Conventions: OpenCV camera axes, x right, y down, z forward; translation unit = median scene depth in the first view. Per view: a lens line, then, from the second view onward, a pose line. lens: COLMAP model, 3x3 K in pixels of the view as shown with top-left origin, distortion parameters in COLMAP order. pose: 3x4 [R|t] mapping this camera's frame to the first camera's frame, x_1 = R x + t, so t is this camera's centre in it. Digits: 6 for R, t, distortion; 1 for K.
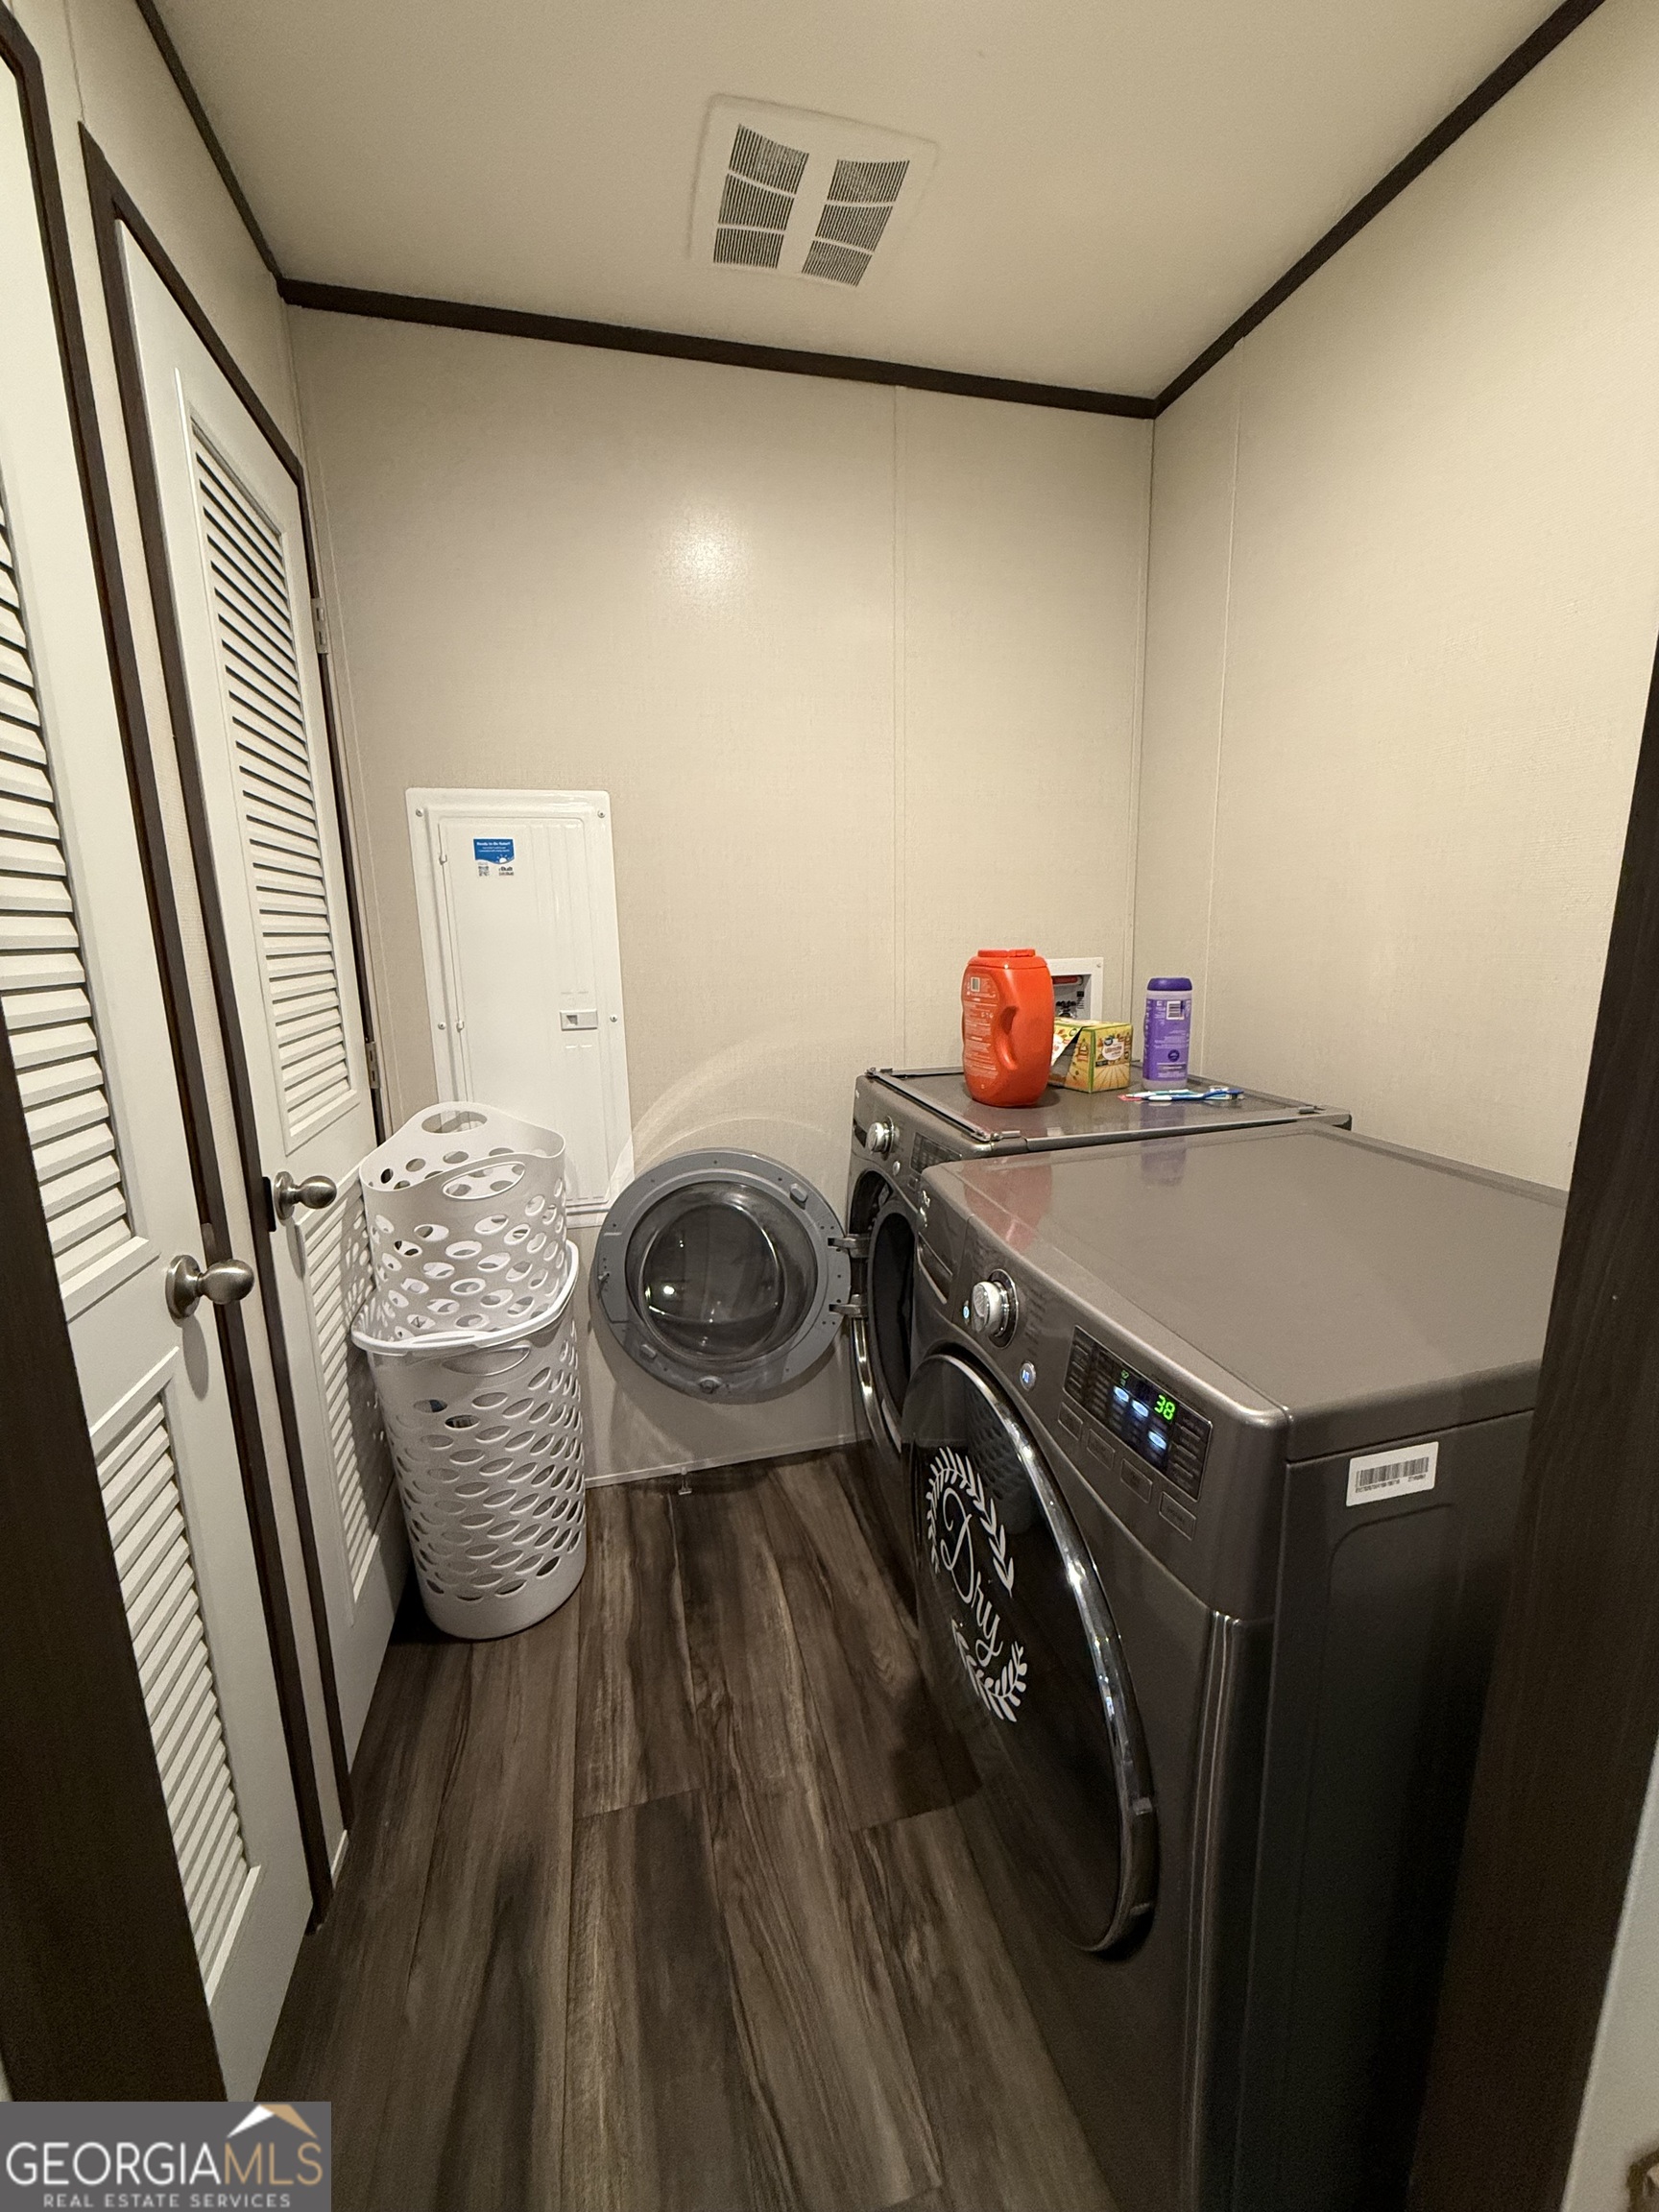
lens RADIAL K [[878.2, 0, 828.2], [0, 878.2, 1105.5], [0, 0, 1]] dist [-0.001984, 0.000731]
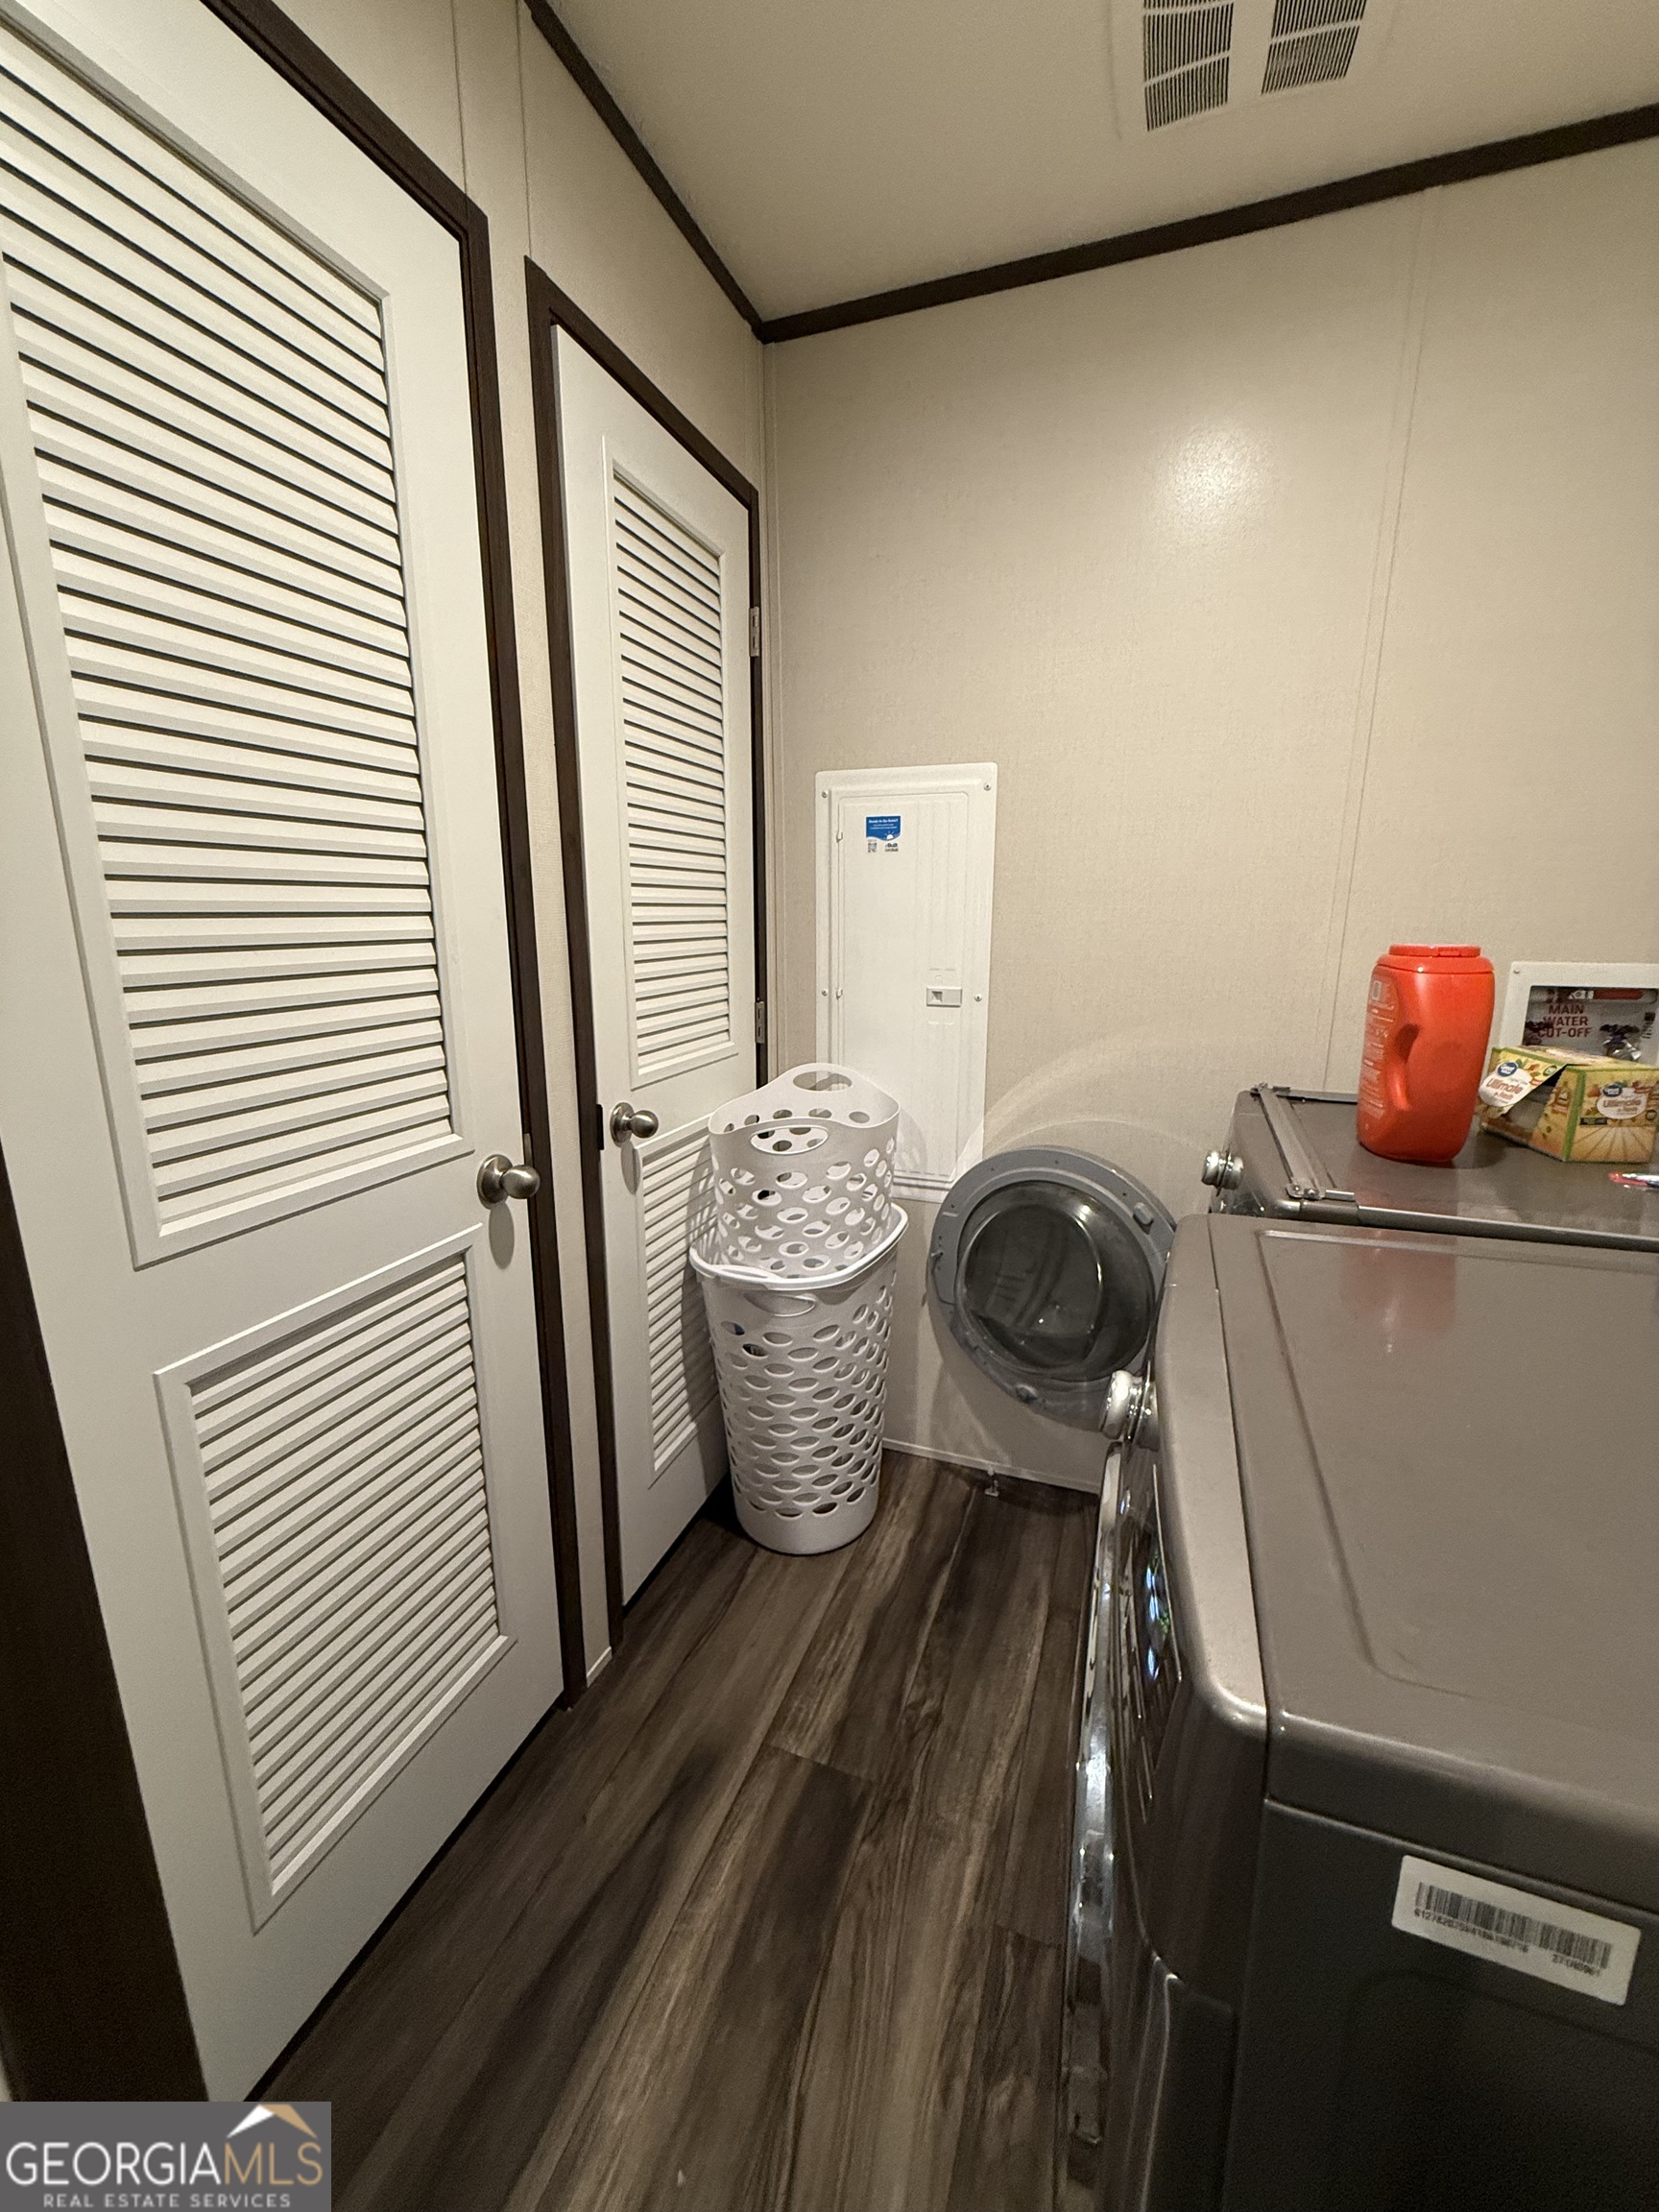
lens RADIAL K [[878.2, 0, 831.7], [0, 878.2, 1104.3], [0, 0, 1]] dist [-0.001984, 0.000731]
pose [[0.820828, 0.146054, -0.552186, 0.220774], [-0.132128, 0.989086, 0.065206, -0.030145], [0.555683, 0.019437, 0.831167, 0.124997]]
